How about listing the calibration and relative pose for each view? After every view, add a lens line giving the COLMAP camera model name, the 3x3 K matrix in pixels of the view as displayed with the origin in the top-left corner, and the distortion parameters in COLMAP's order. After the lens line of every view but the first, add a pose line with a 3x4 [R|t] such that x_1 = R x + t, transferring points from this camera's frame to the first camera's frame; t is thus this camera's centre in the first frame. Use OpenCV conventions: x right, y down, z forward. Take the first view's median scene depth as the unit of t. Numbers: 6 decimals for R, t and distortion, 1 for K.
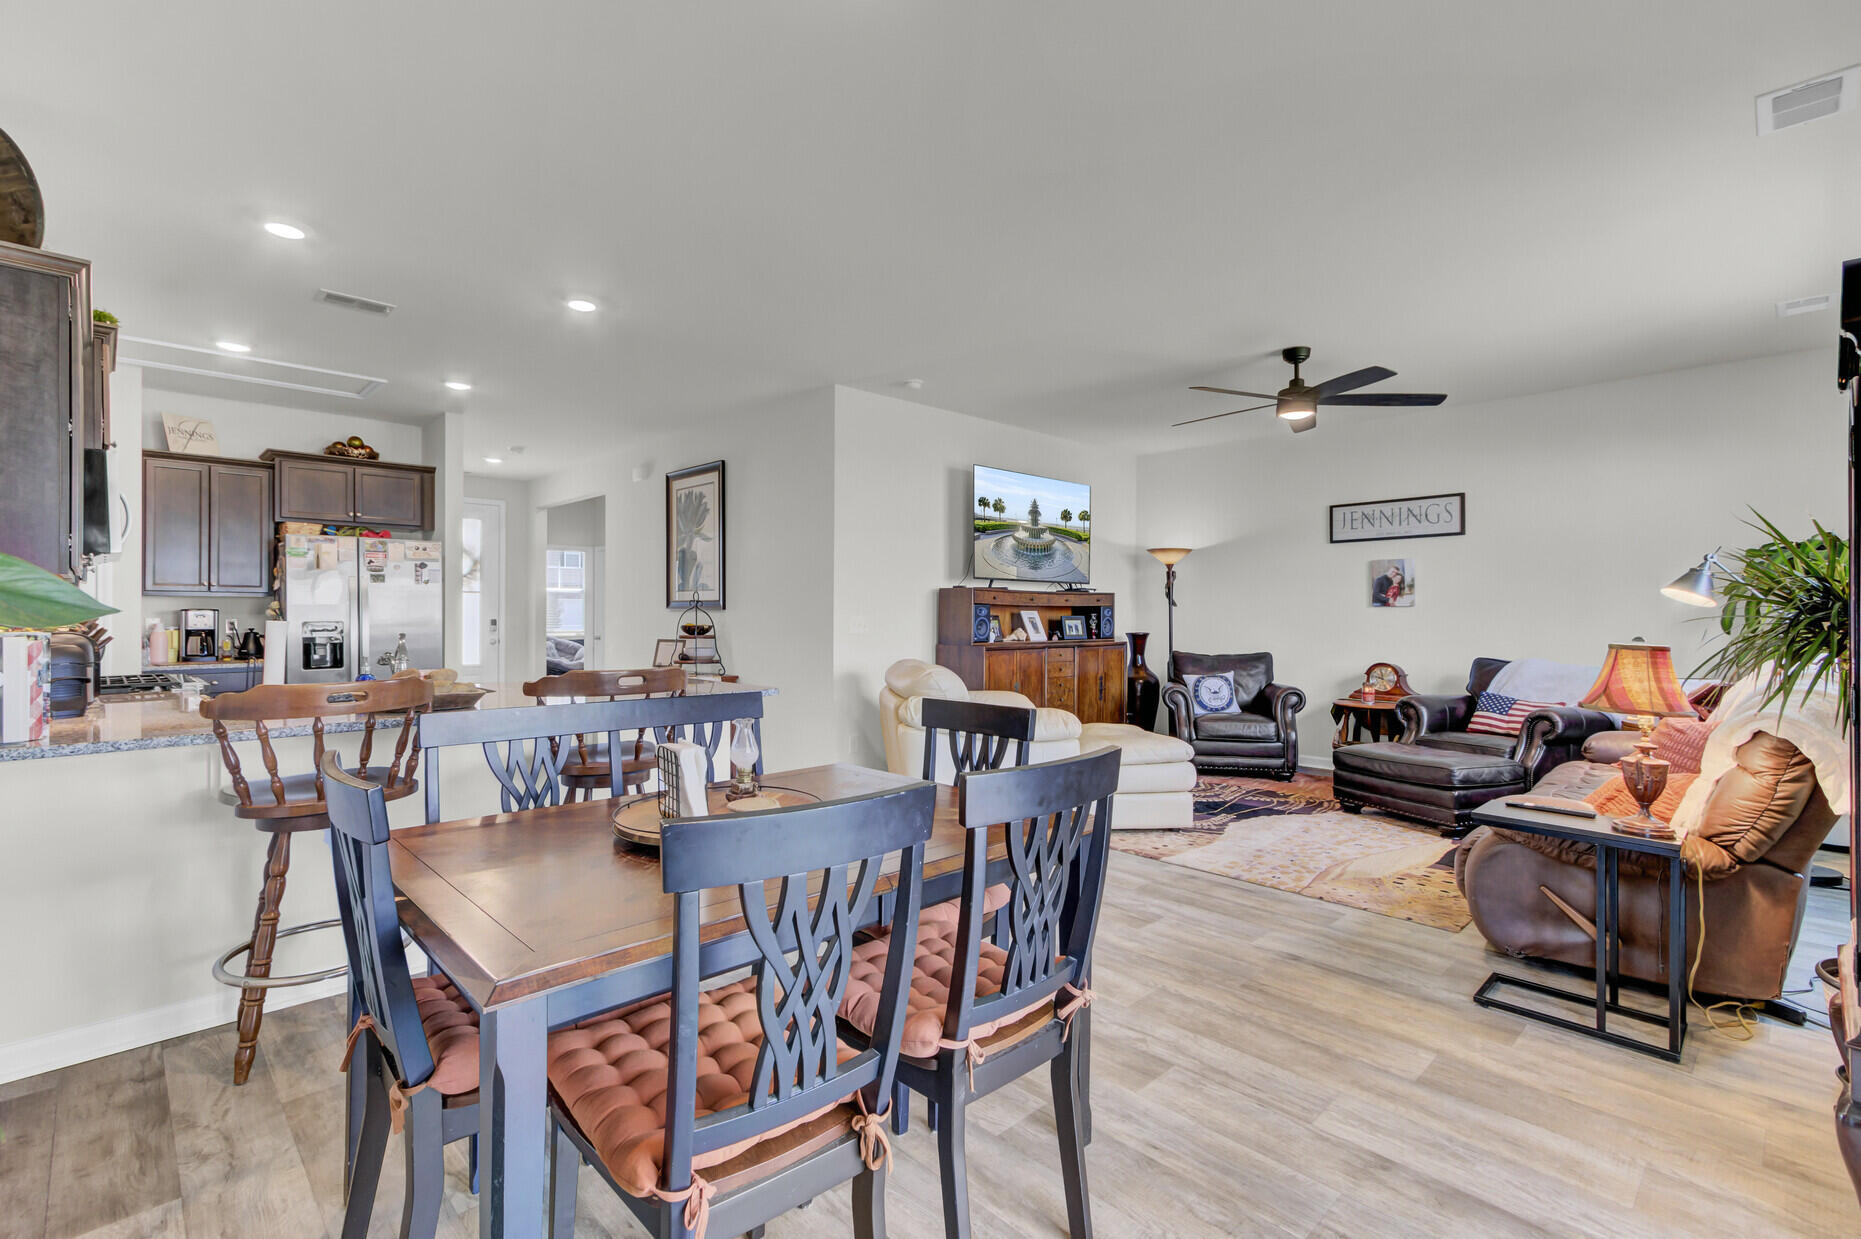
lens RADIAL K [[834.1, 0, 918.4], [0, 834.1, 614.1], [0, 0, 1]] dist [0.019795, 0.000220]
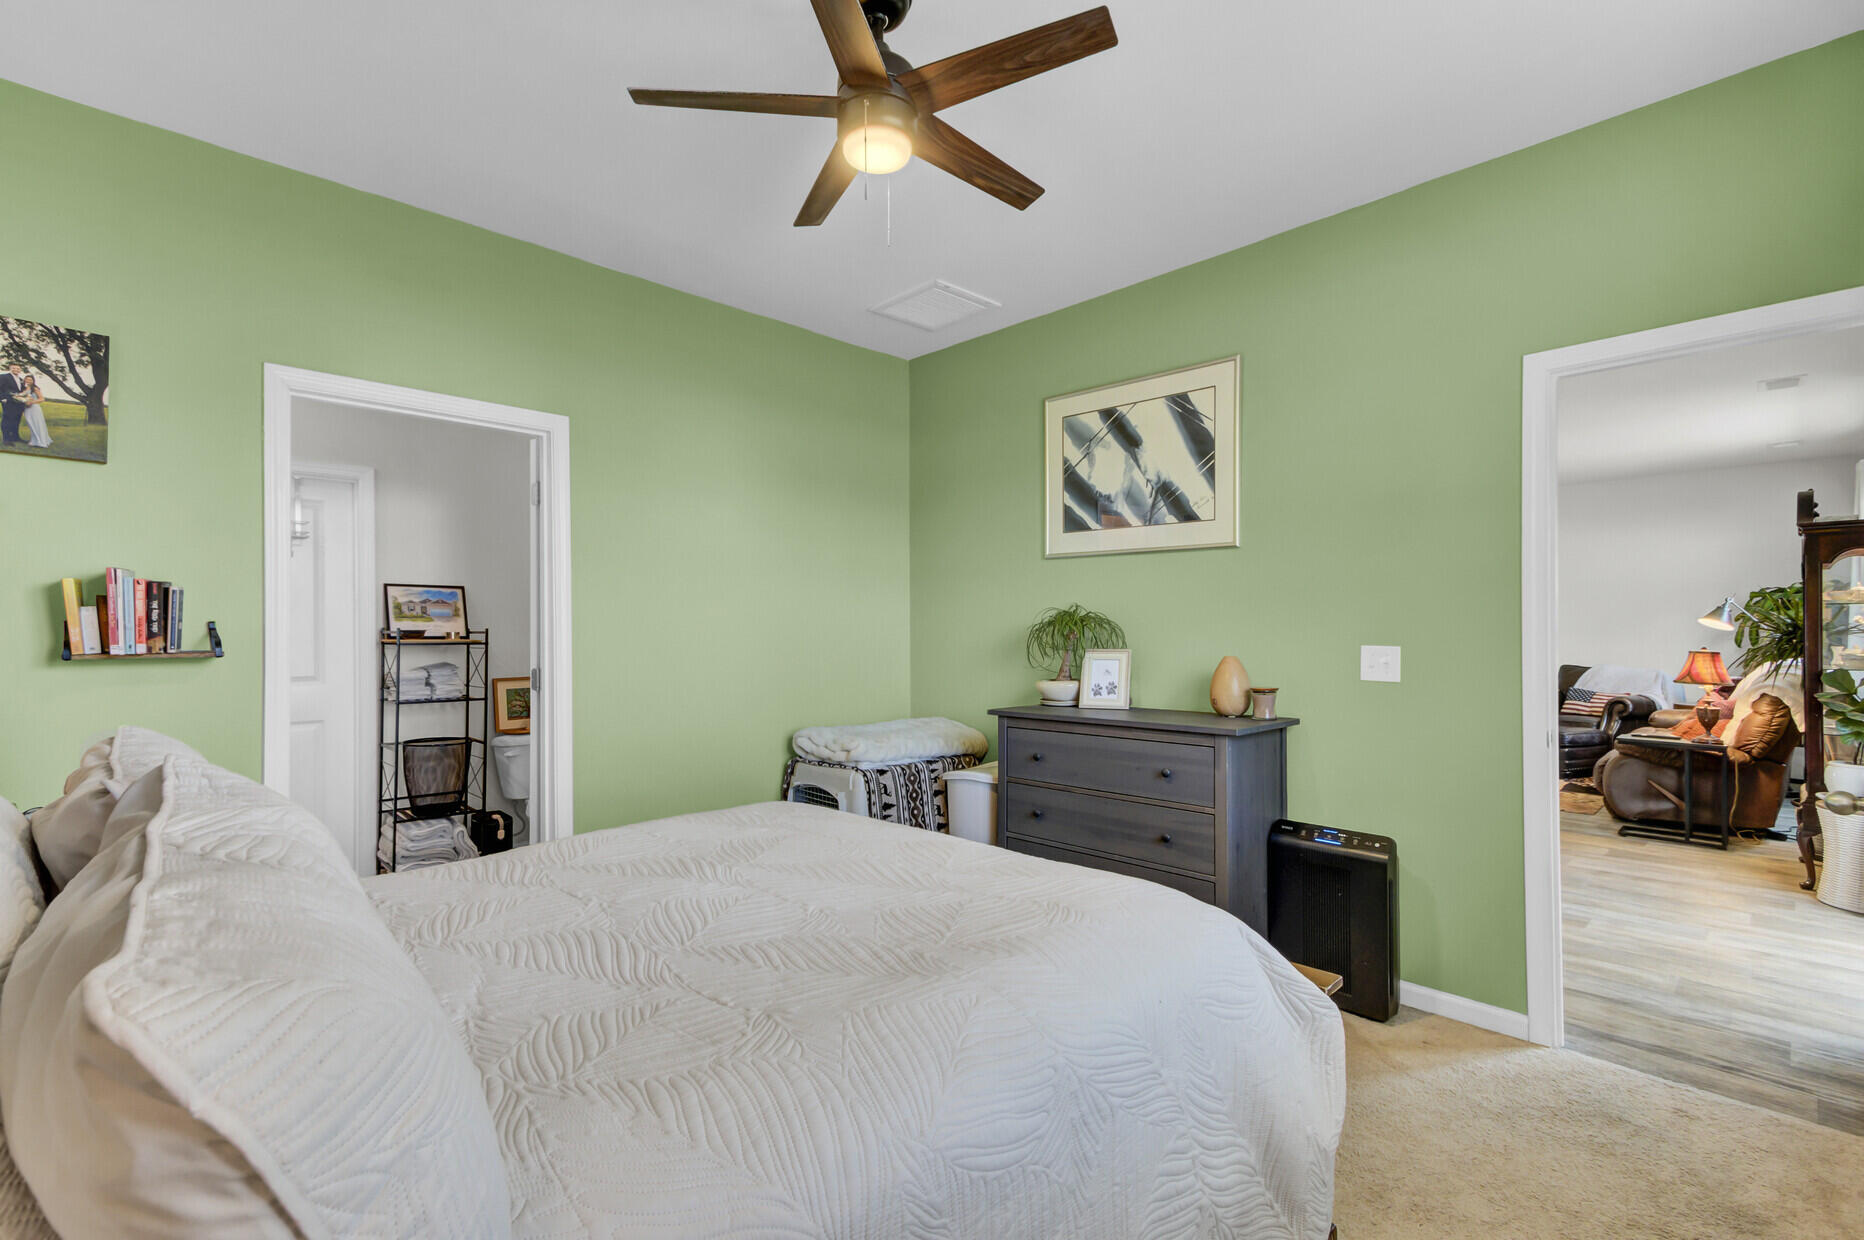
lens RADIAL K [[851.7, 0, 913.3], [0, 851.7, 633.7], [0, 0, 1]] dist [0.023489, 0.000202]
pose [[0.999859, -0.005737, 0.015798, -0.498576], [0.005740, 0.999984, -0.000172, -0.007742], [-0.015797, 0.000263, 0.999875, -0.486321]]
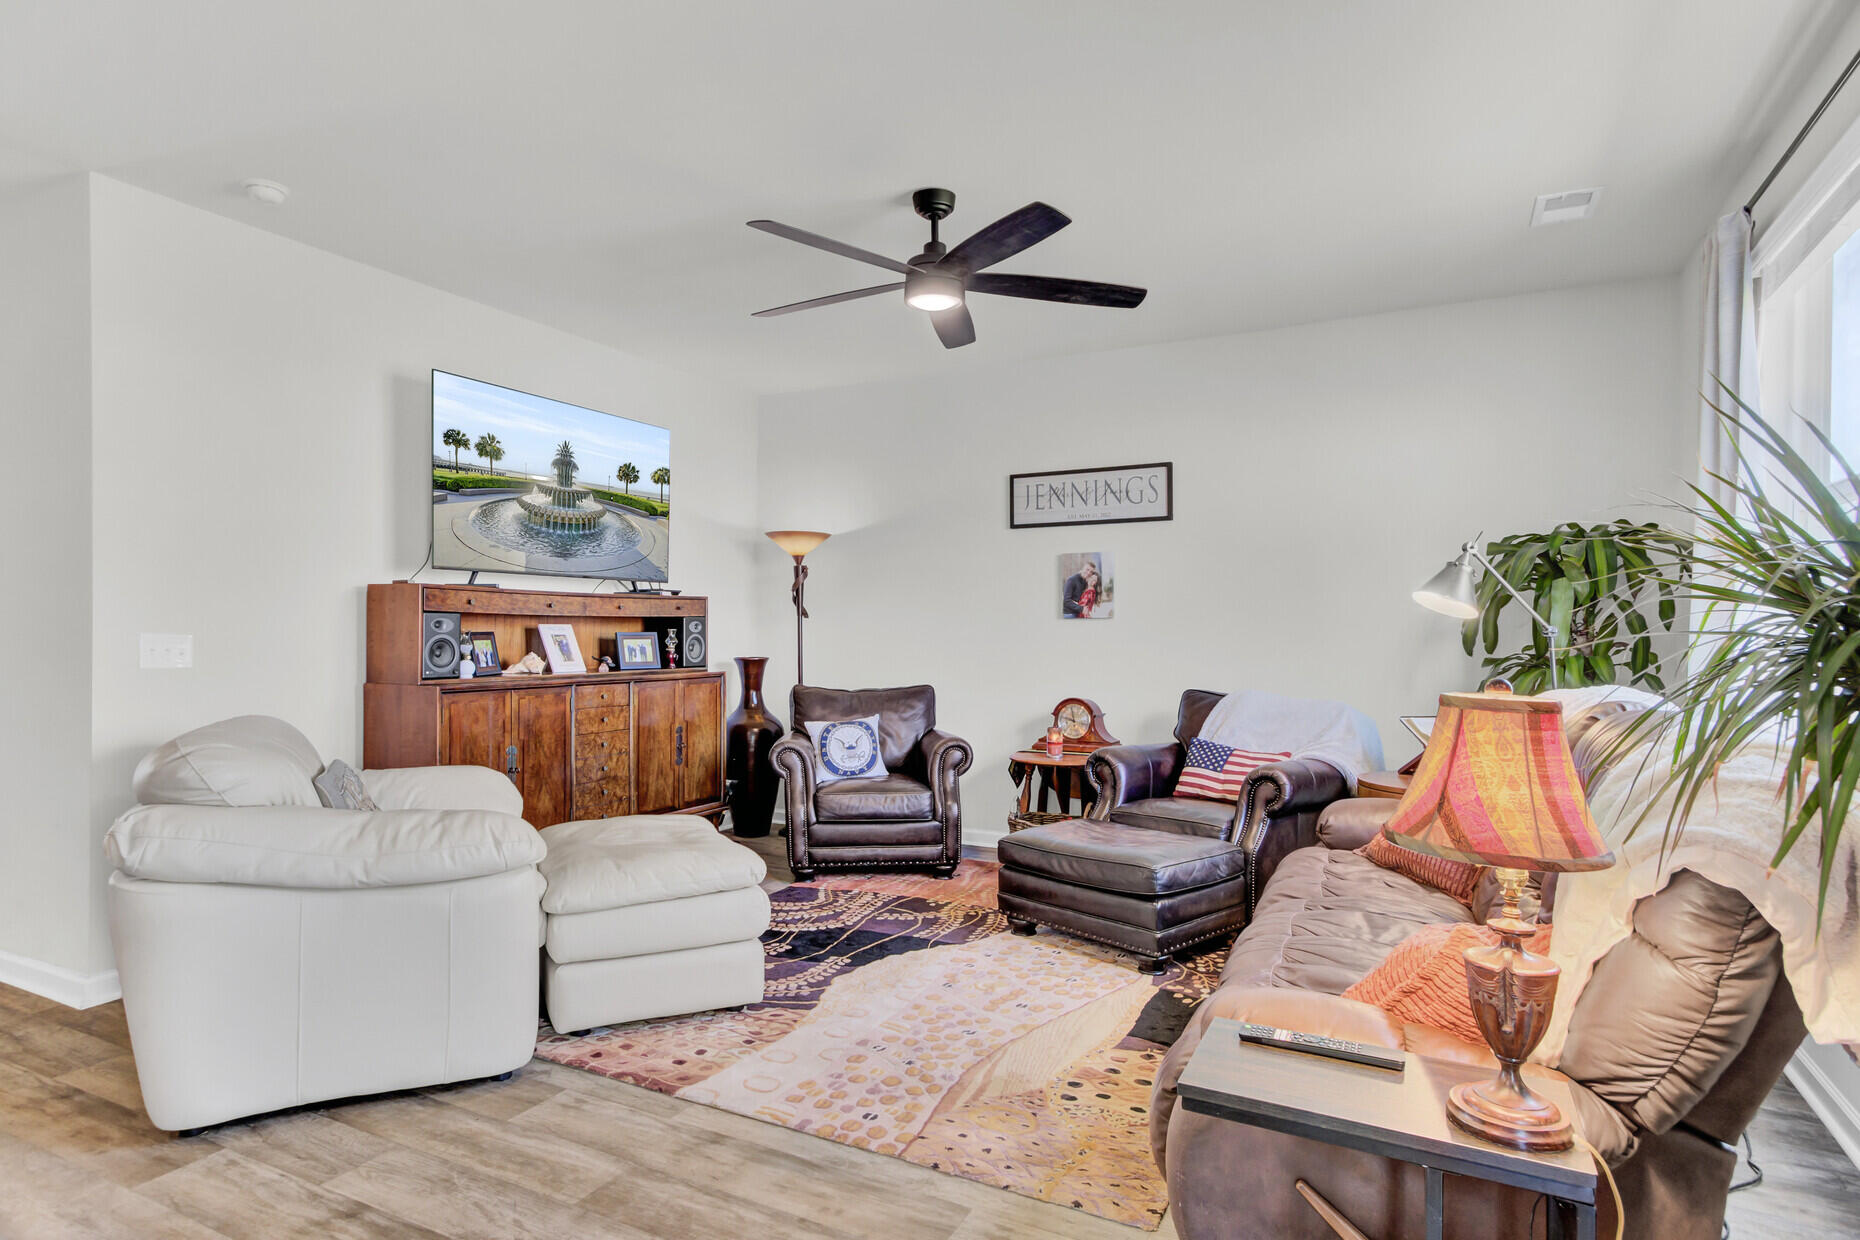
lens RADIAL K [[1001.2, 0, 918.4], [0, 1001.2, 638.3], [0, 0, 1]] dist [-0.032149, 0.033170]
pose [[0.947353, -0.003759, 0.320168, 0.182538], [0.000877, 0.999958, 0.009146, -0.000139], [-0.320189, -0.008384, 0.947317, 0.278869]]
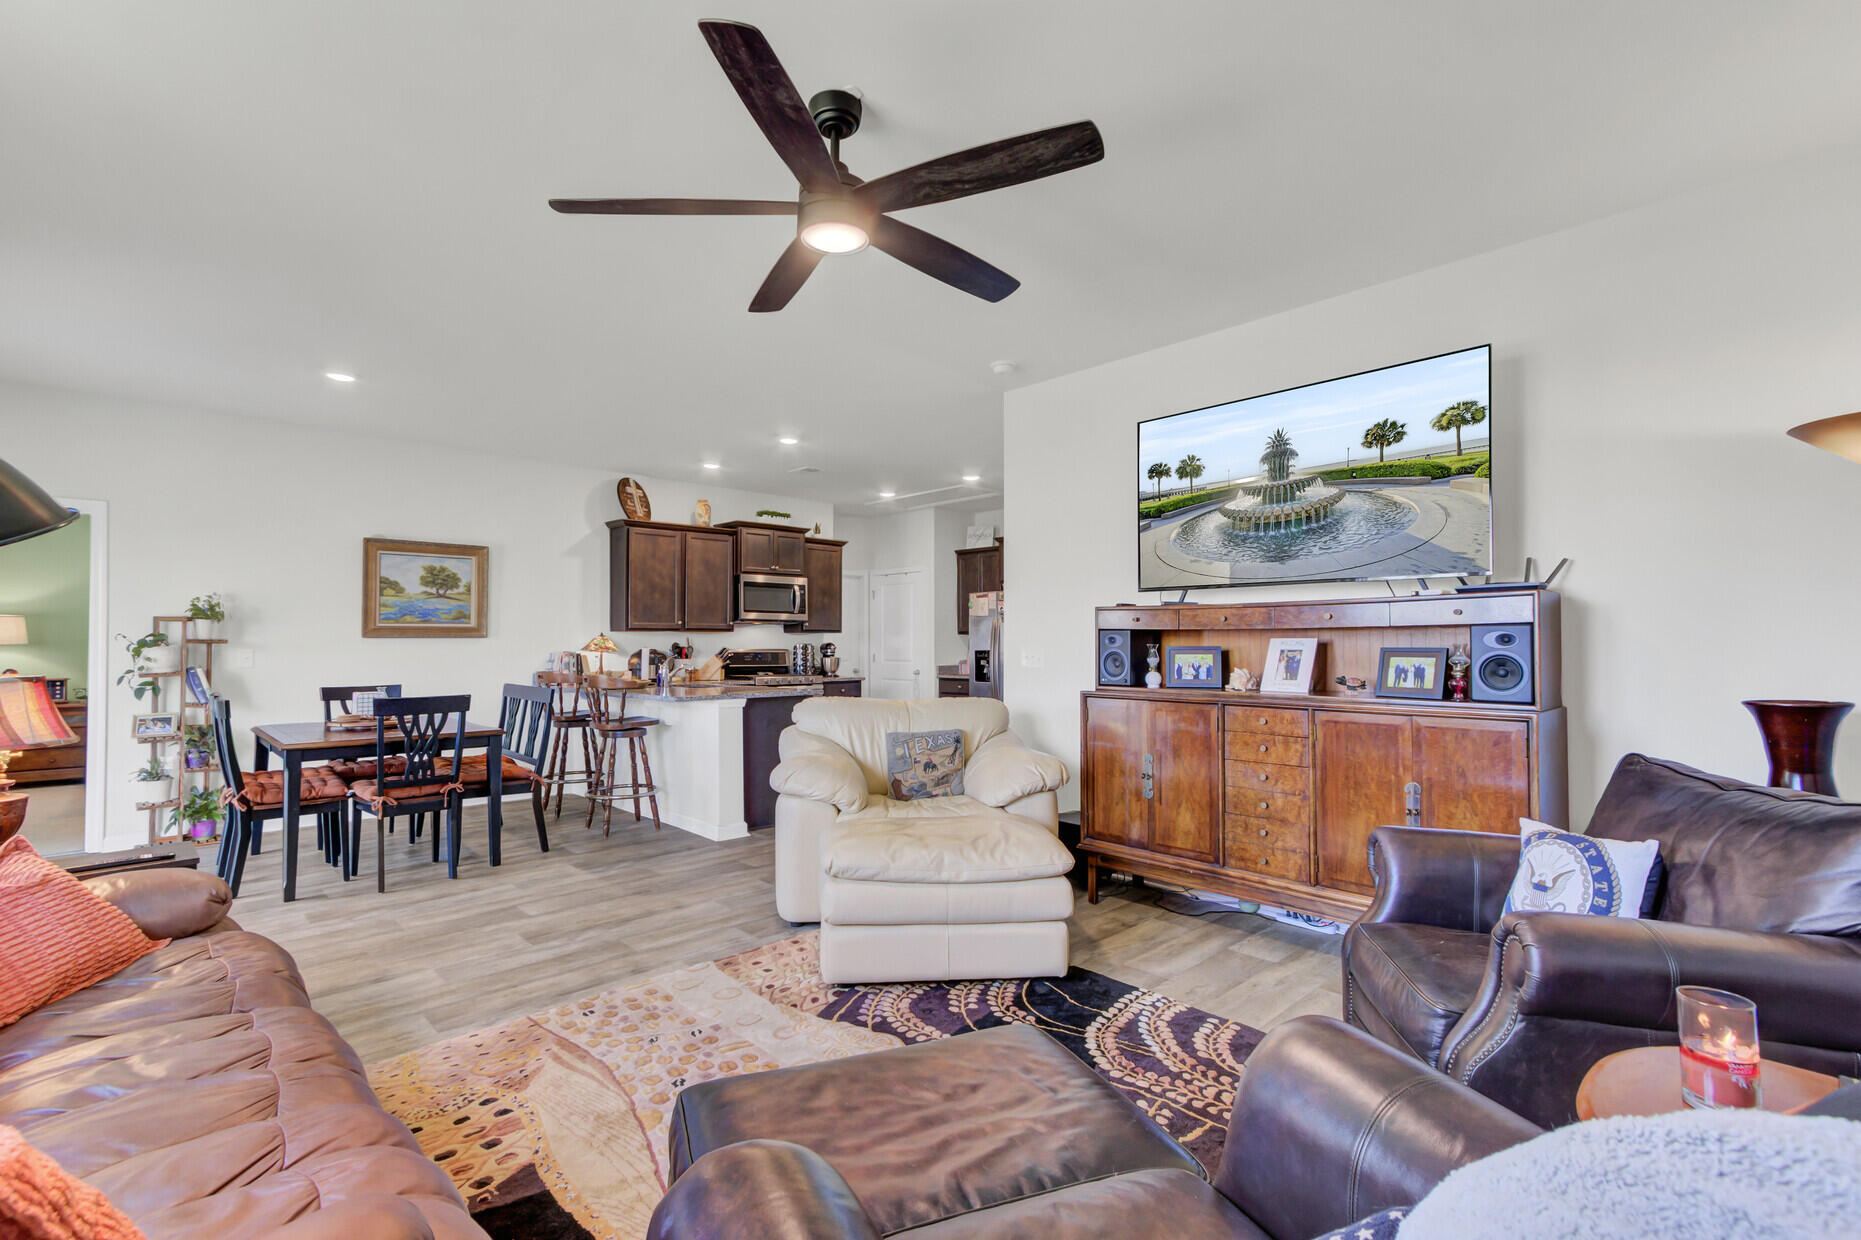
lens RADIAL K [[850.4, 0, 911.9], [0, 850.4, 633.7], [0, 0, 1]] dist [0.023489, 0.000202]
pose [[-0.014326, -0.019387, -0.999709, 0.828486], [-0.001327, 0.999812, -0.019370, 0.006870], [0.999896, 0.001049, -0.014349, 0.924916]]
